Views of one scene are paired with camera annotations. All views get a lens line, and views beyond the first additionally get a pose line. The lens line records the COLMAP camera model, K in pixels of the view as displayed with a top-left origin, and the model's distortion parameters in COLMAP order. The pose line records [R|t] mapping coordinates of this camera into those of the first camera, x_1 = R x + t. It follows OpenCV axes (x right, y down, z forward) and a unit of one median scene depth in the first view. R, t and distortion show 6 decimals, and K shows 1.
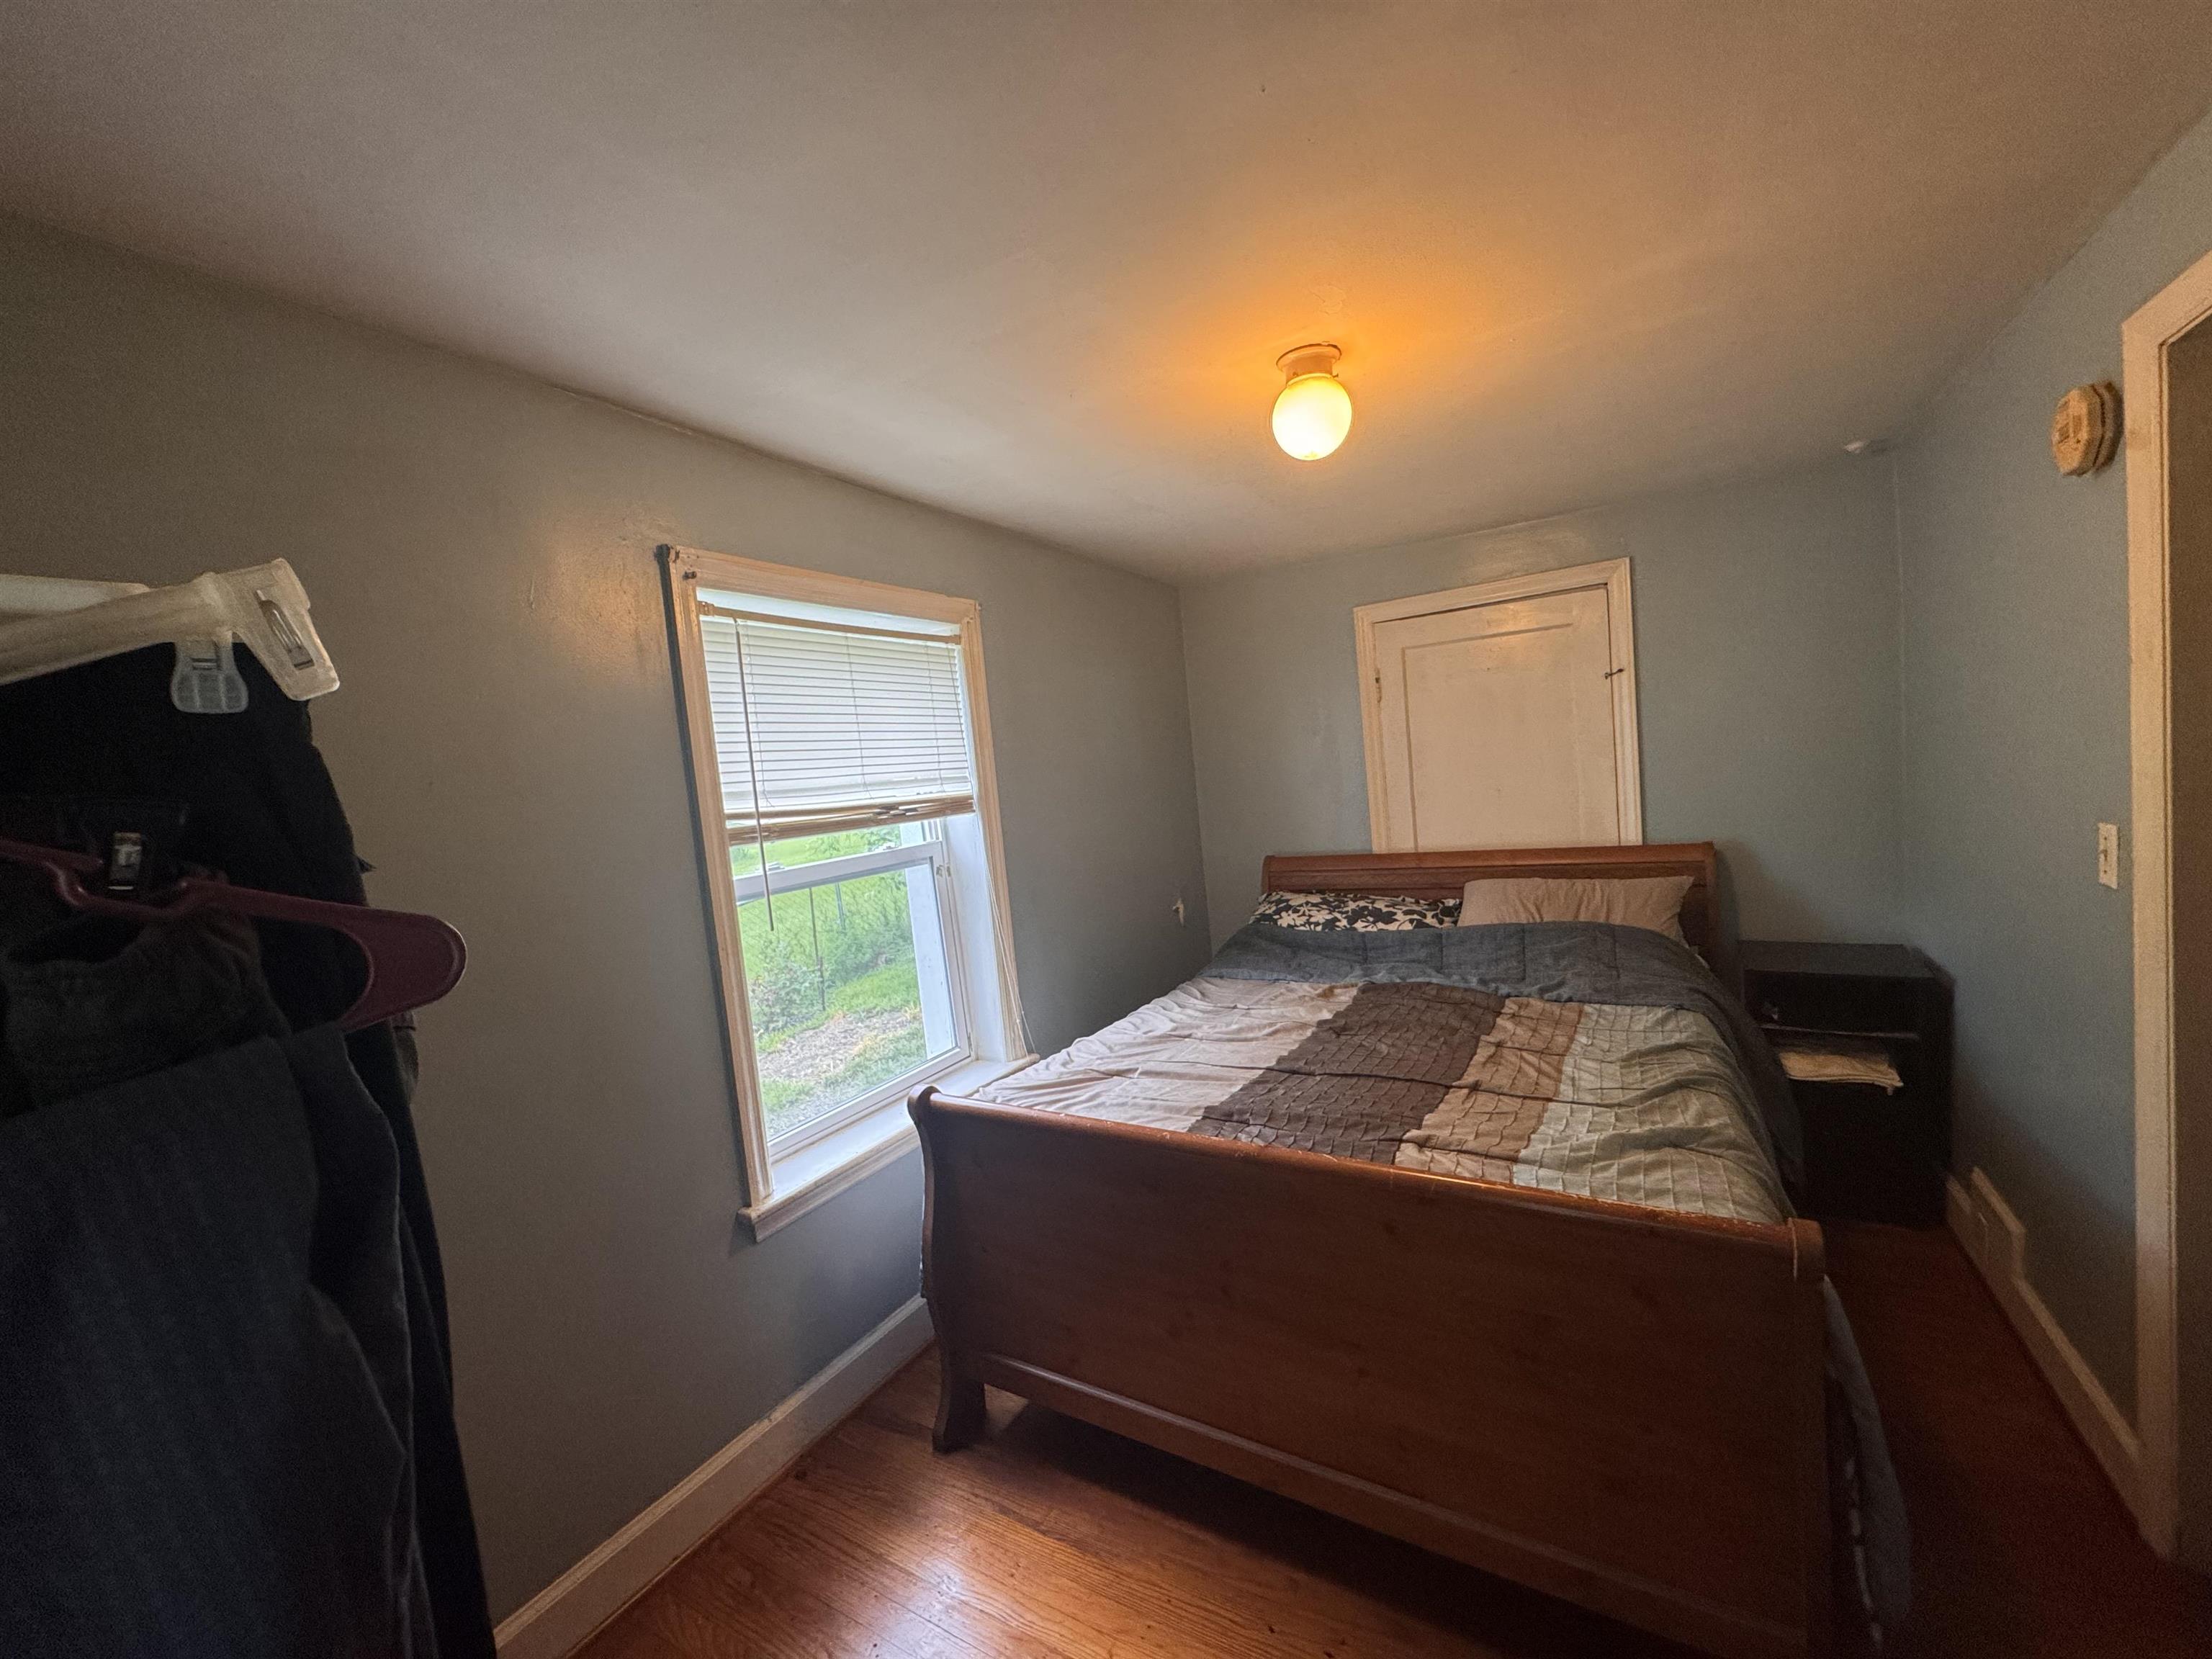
lens RADIAL K [[874.3, 0, 1109.9], [0, 874.3, 828.8], [0, 0, 1]] dist [-0.003307, 0.000426]
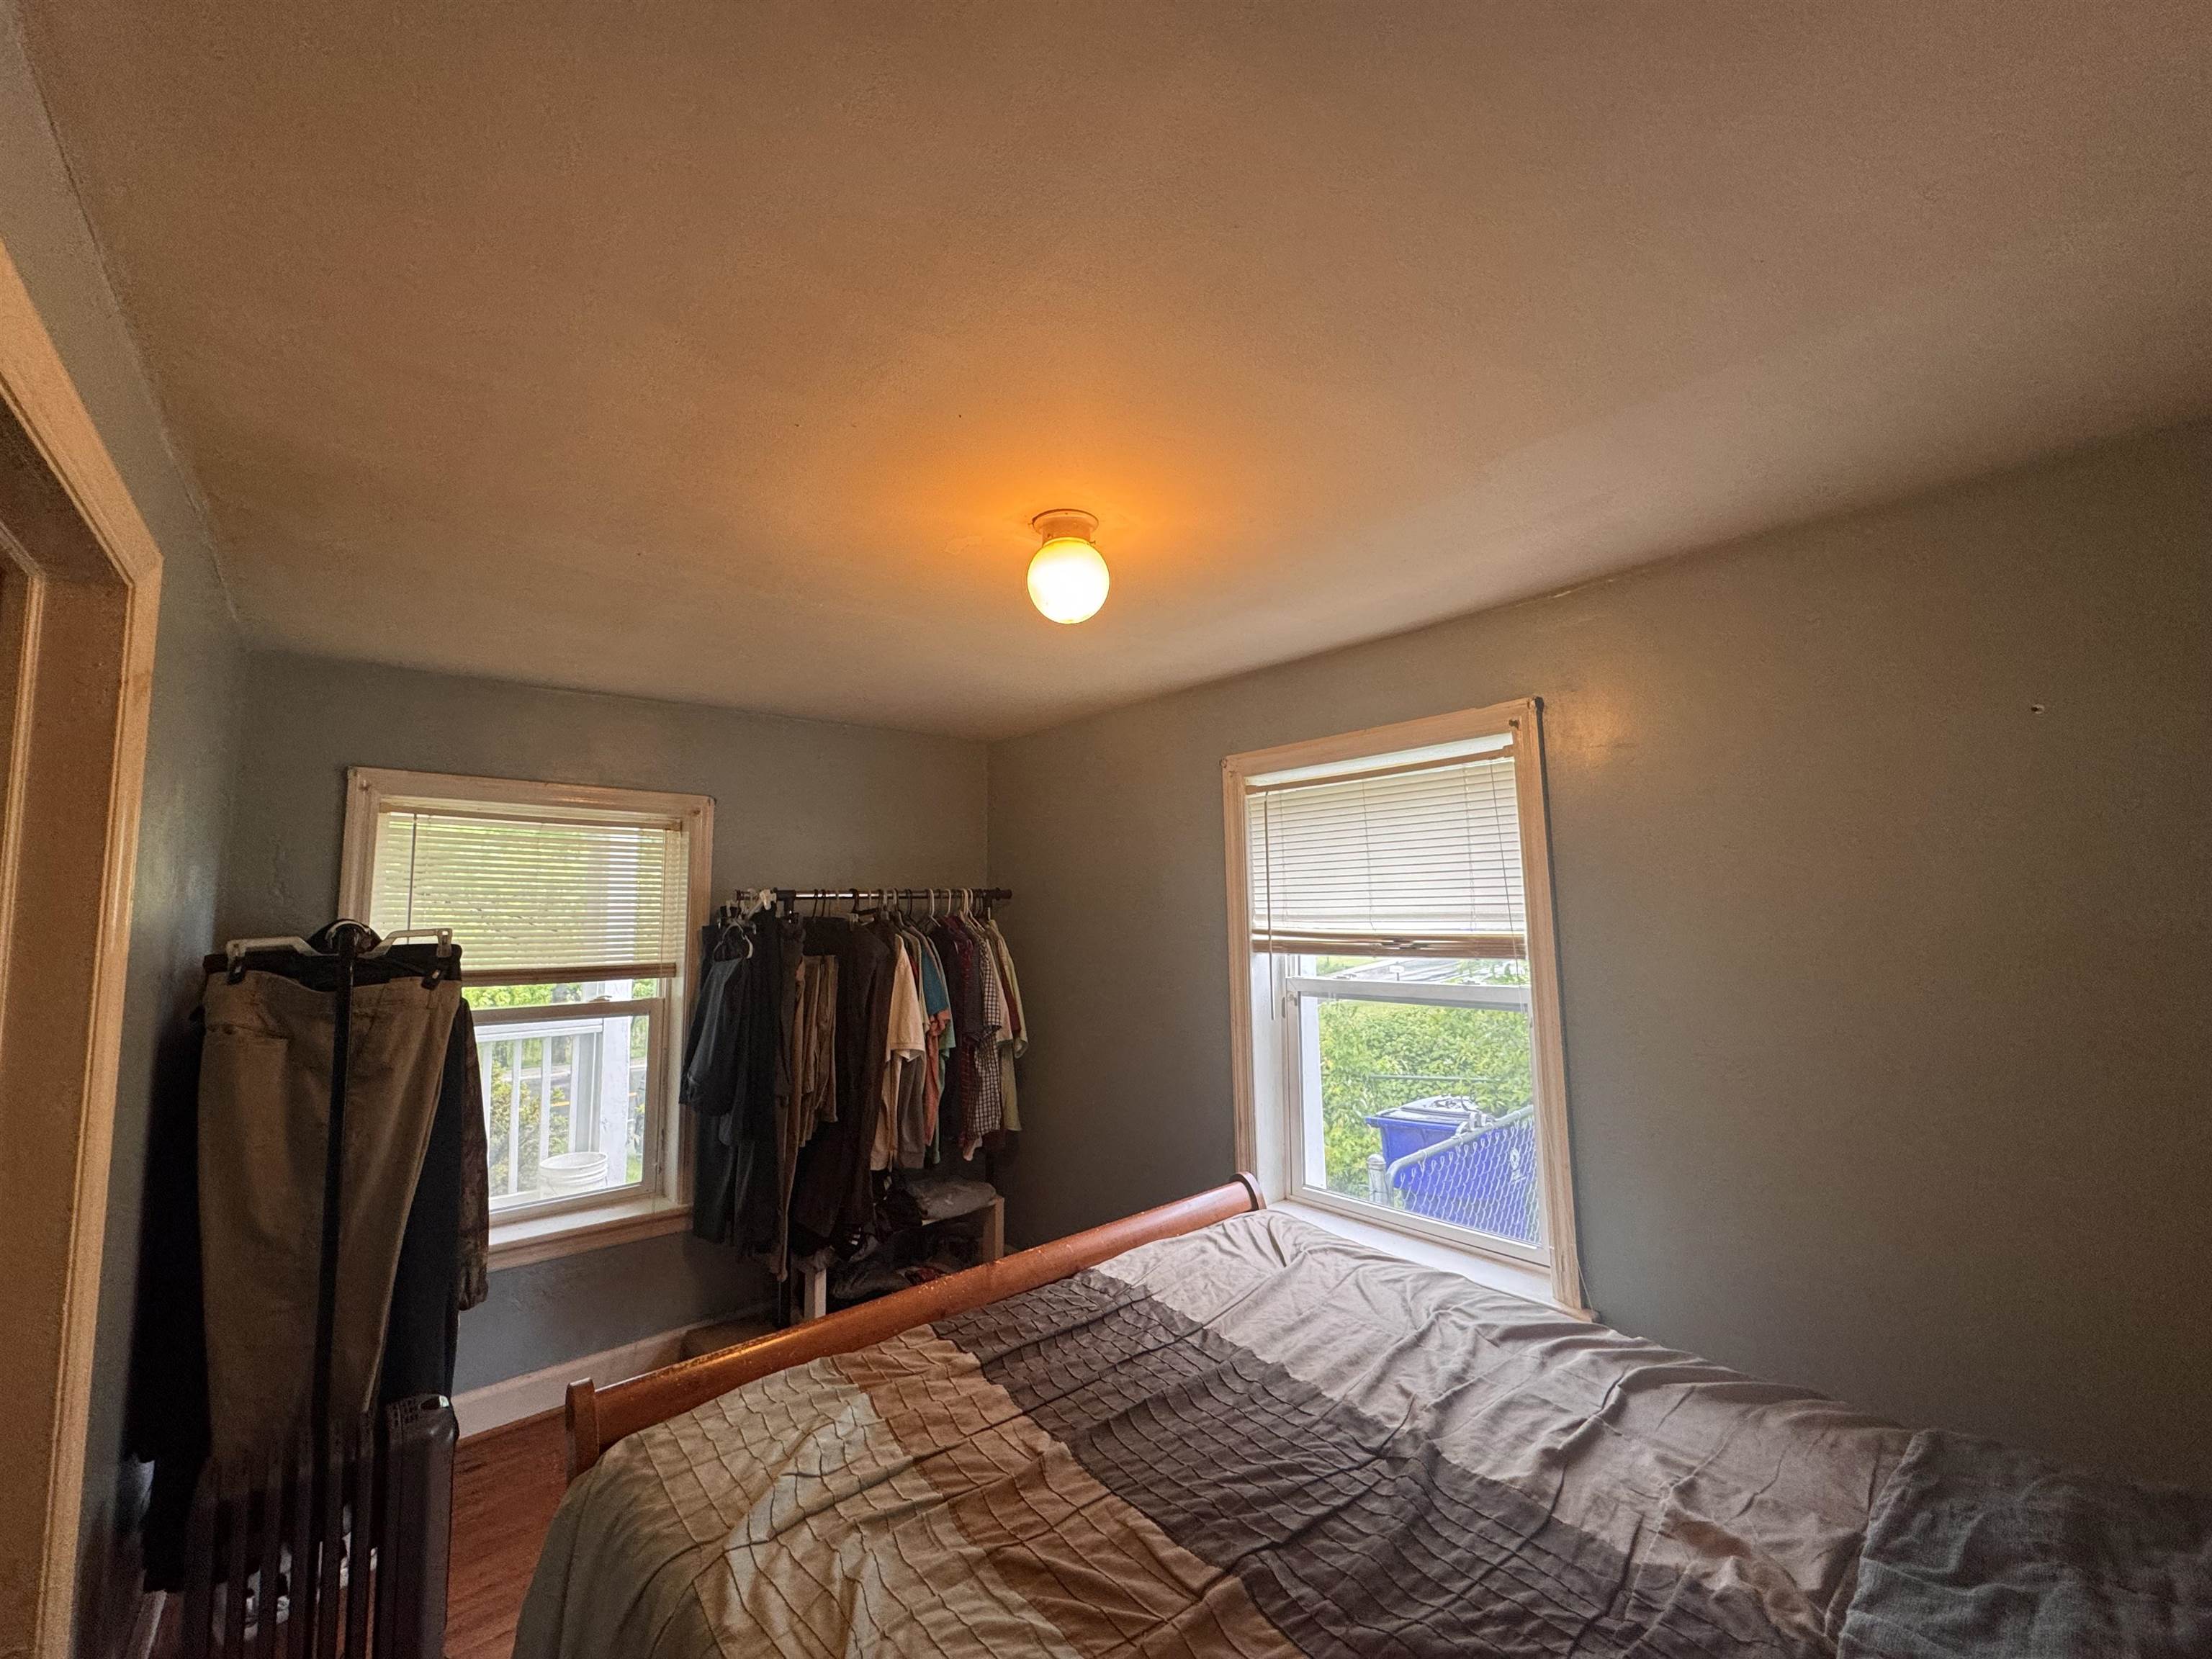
lens RADIAL K [[874.3, 0, 1112.0], [0, 874.3, 831.4], [0, 0, 1]] dist [-0.003307, 0.000426]
pose [[-0.304381, 0.012809, -0.952464, 0.751987], [-0.015991, 0.999700, 0.018555, -0.150517], [0.952416, 0.020879, -0.304085, 0.902765]]
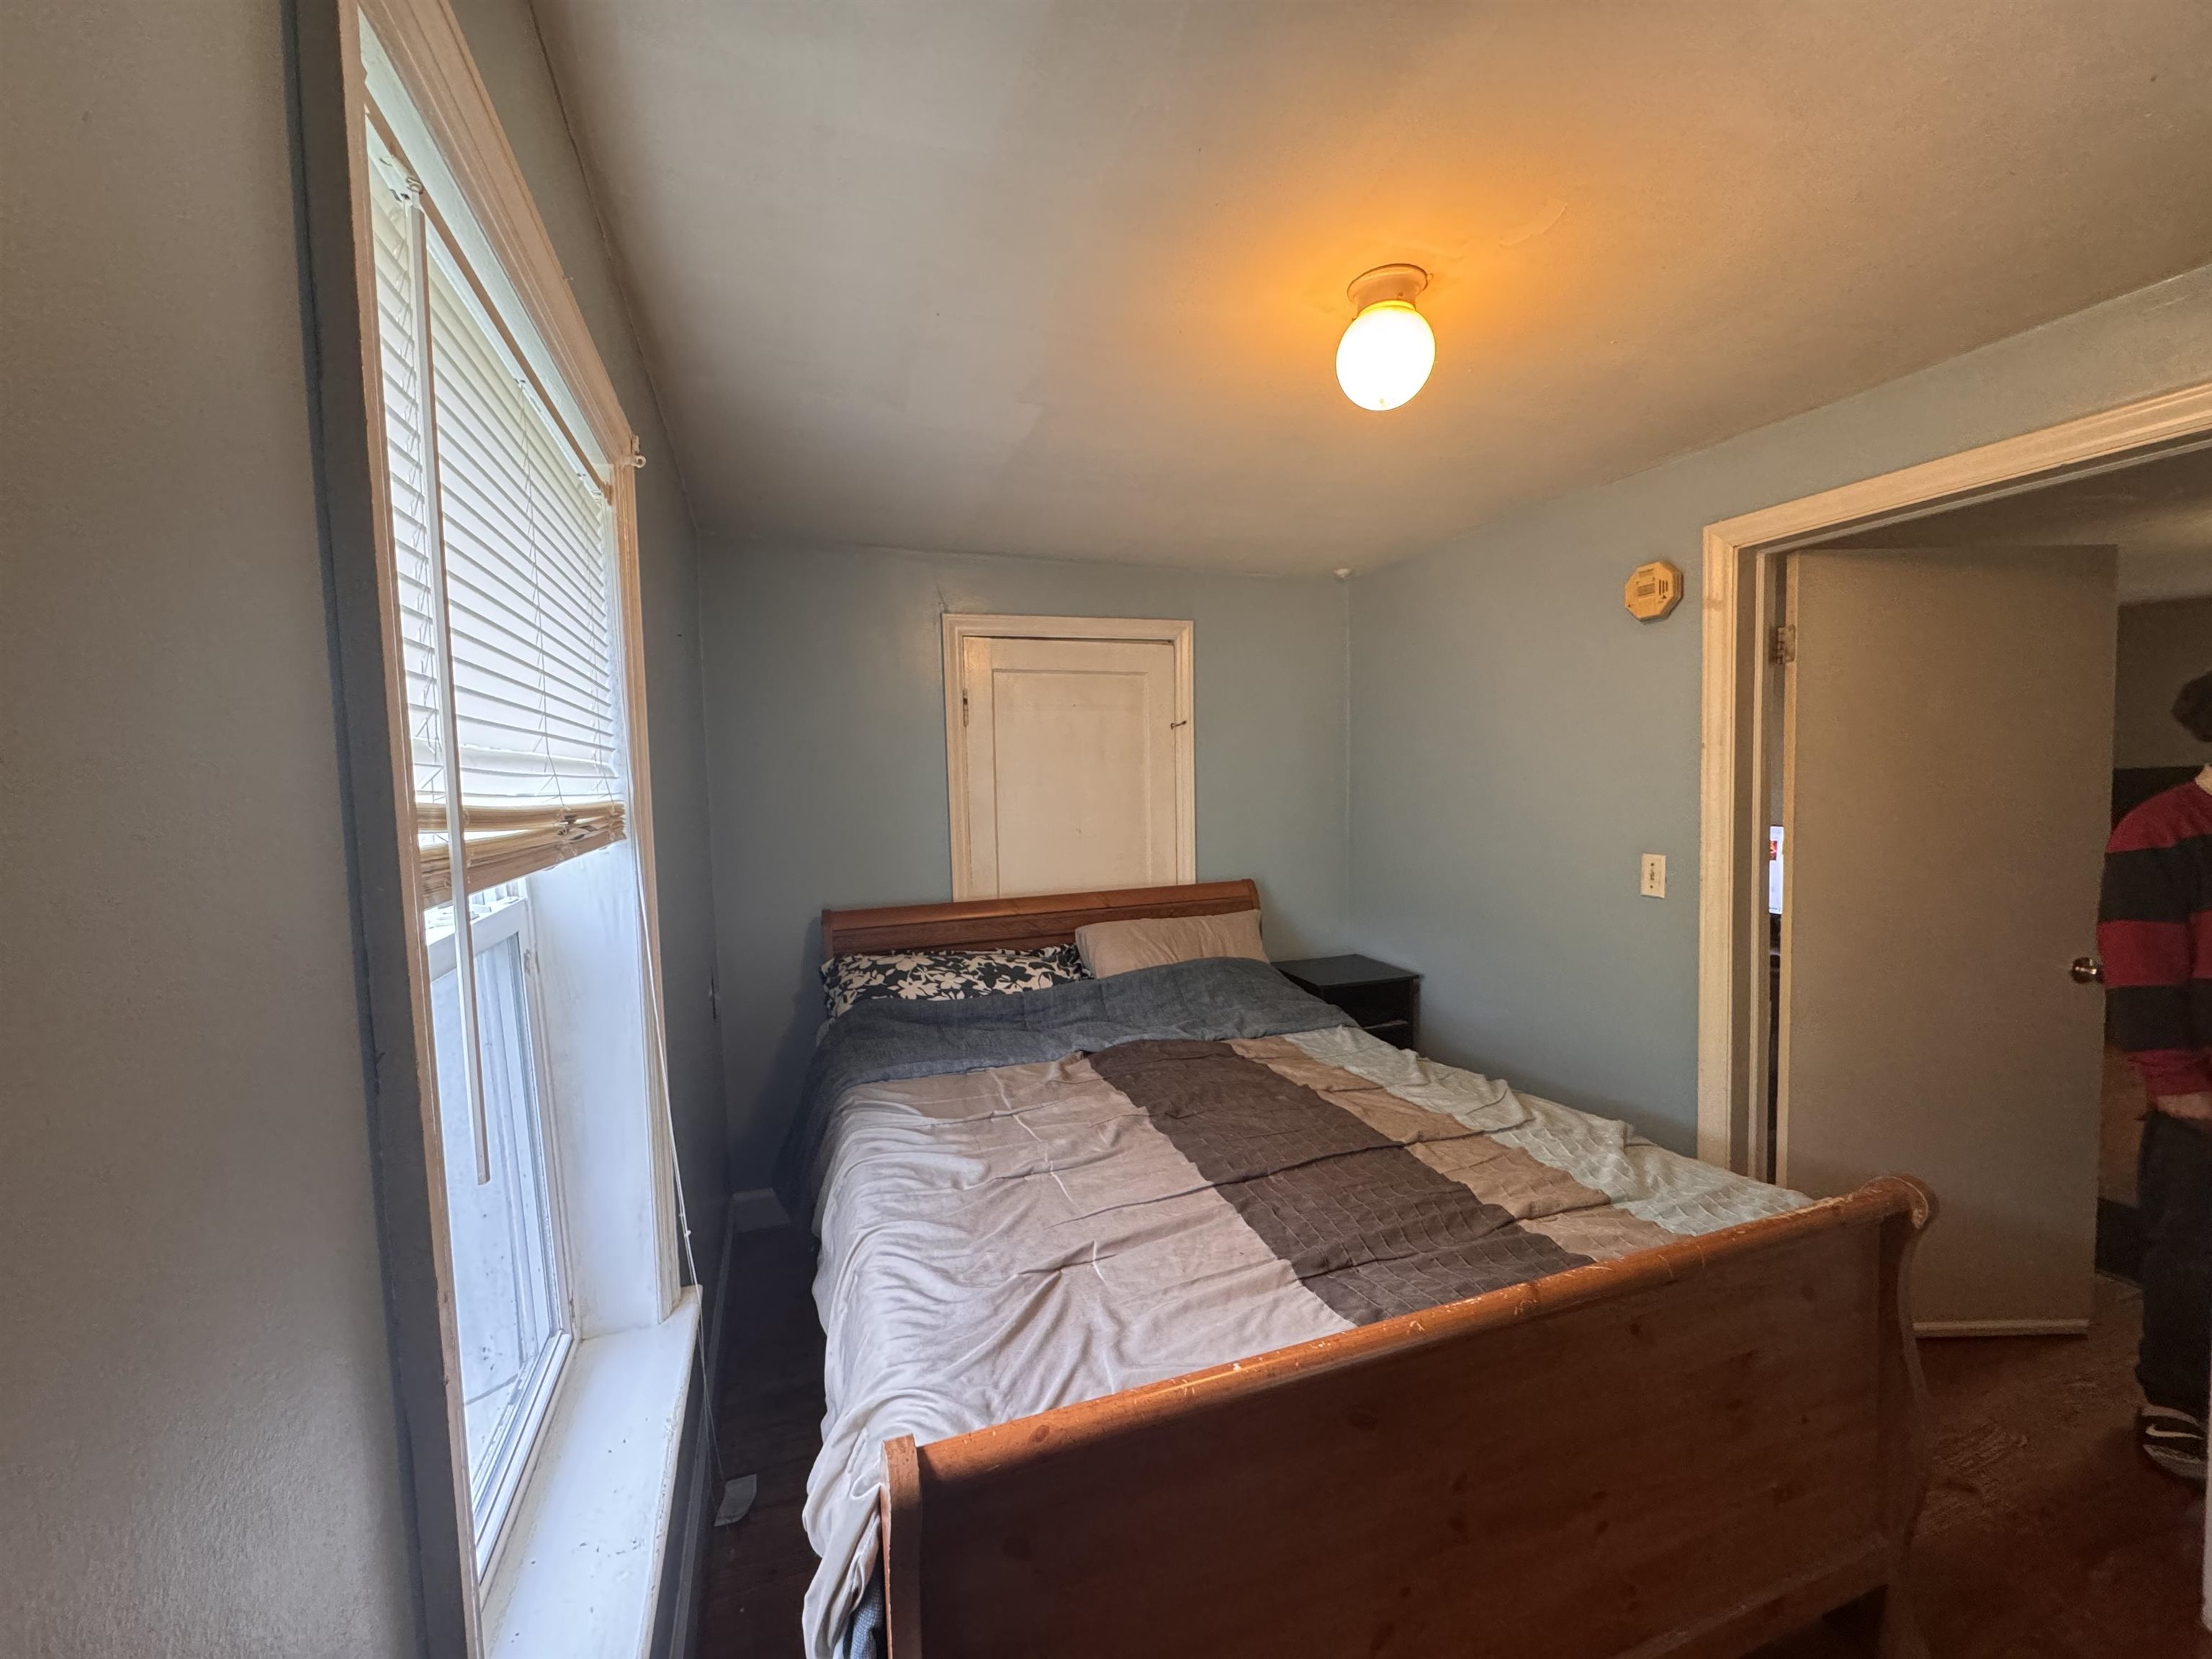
lens RADIAL K [[874.3, 0, 1089.8], [0, 874.3, 830.7], [0, 0, 1]] dist [-0.003307, 0.000426]
pose [[0.635784, 0.027926, 0.771362, -0.382827], [0.018956, 0.998479, -0.051772, 0.007410], [-0.771634, 0.047538, 0.634288, 0.483304]]
